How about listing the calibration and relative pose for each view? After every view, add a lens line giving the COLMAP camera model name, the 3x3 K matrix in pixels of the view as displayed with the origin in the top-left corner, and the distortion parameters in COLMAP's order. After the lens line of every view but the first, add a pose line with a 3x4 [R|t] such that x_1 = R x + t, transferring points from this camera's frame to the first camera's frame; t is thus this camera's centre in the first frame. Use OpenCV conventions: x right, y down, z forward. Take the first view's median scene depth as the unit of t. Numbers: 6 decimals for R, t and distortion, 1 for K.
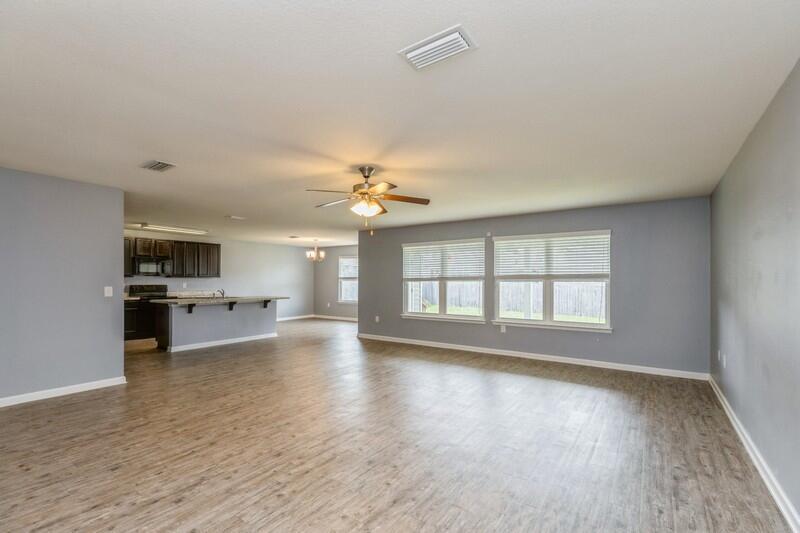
lens RADIAL K [[362.0, 0, 398.6], [0, 362.0, 280.0], [0, 0, 1]] dist [-0.000415, -0.000111]
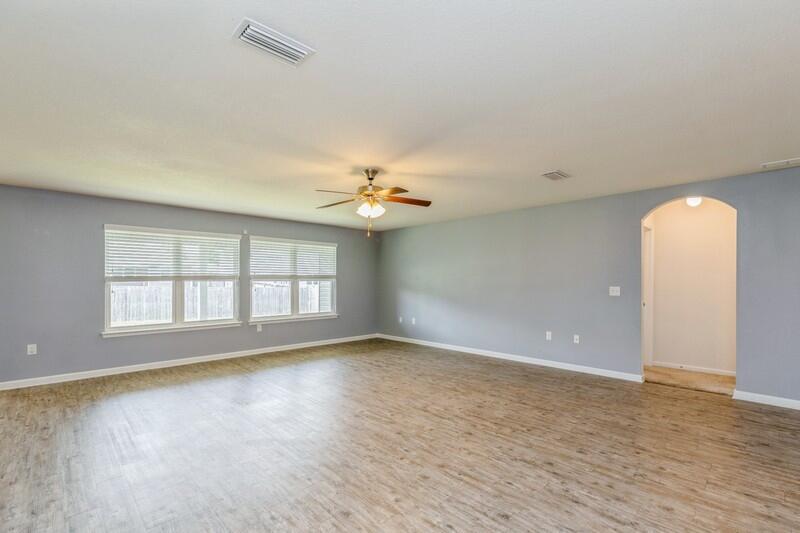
lens RADIAL K [[362.0, 0, 400.9], [0, 362.0, 284.2], [0, 0, 1]] dist [-0.000415, -0.000111]
pose [[0.193192, -0.011610, 0.981092, -0.721554], [-0.001245, 0.999926, 0.012078, 0.000079], [-0.981160, -0.003555, 0.193164, 0.482164]]
